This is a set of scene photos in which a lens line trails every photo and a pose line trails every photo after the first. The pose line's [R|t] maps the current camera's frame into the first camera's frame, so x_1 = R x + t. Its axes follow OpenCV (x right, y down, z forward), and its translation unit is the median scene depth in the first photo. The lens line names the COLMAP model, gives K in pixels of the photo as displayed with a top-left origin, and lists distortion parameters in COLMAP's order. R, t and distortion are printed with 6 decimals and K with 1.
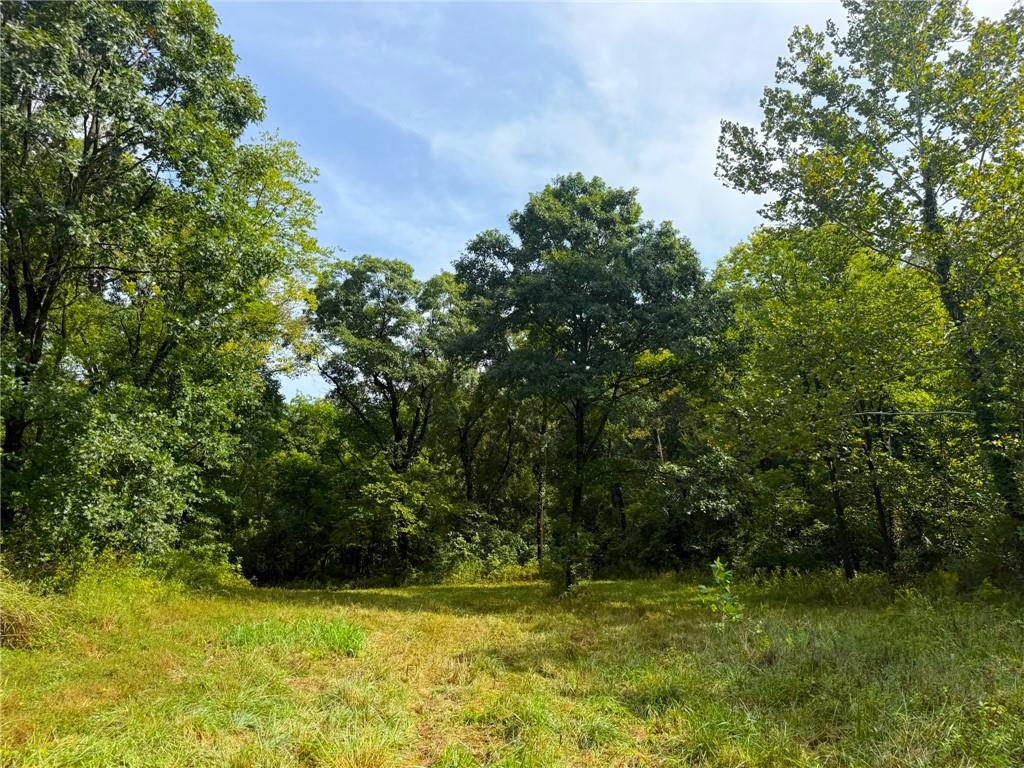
lens RADIAL K [[704.4, 0, 500.2], [0, 704.4, 386.0], [0, 0, 1]] dist [0.001365, -0.006175]
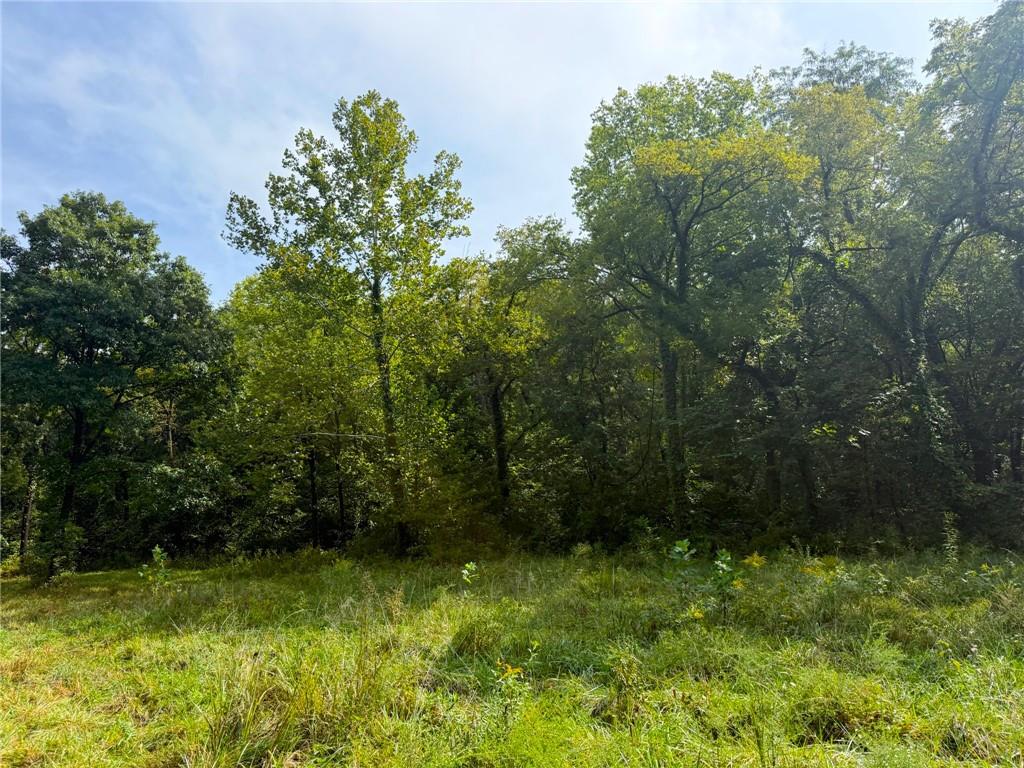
lens RADIAL K [[704.4, 0, 500.2], [0, 704.4, 386.0], [0, 0, 1]] dist [0.001365, -0.006175]
pose [[0.803973, 0.080677, 0.589168, -0.007105], [-0.092358, 0.995673, -0.010310, -0.058464], [-0.587450, -0.046125, 0.807945, -0.250826]]
